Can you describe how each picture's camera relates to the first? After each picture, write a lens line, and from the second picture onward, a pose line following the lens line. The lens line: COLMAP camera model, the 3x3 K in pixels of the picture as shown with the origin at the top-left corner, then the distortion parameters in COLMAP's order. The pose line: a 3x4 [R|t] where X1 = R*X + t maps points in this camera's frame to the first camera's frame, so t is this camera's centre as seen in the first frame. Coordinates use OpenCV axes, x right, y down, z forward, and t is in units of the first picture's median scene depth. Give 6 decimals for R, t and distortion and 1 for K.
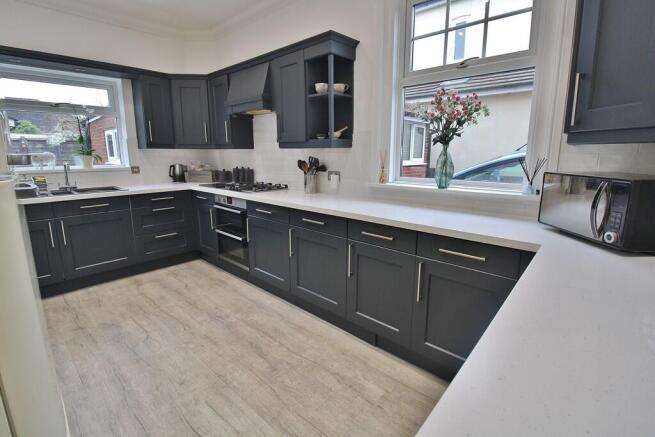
lens RADIAL K [[314.9, 0, 329.2], [0, 314.9, 216.1], [0, 0, 1]] dist [-0.034411, -0.001255]
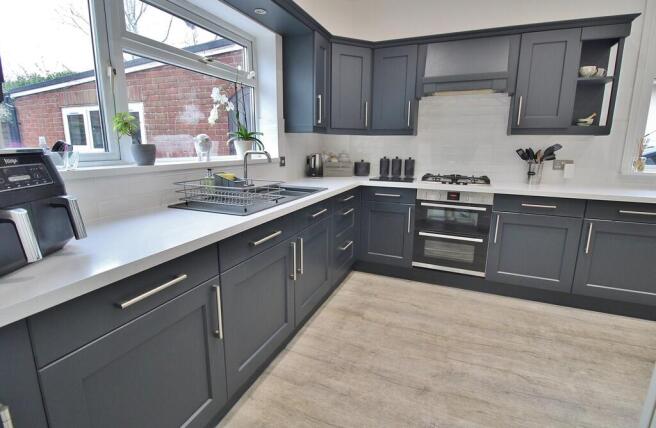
lens RADIAL K [[325.0, 0, 324.7], [0, 325.0, 211.1], [0, 0, 1]] dist [-0.016219, -0.004729]
pose [[0.946817, -0.062157, 0.315711, -1.006389], [0.059902, 0.998062, 0.016853, -0.049796], [-0.316147, 0.002955, 0.948706, 0.311544]]
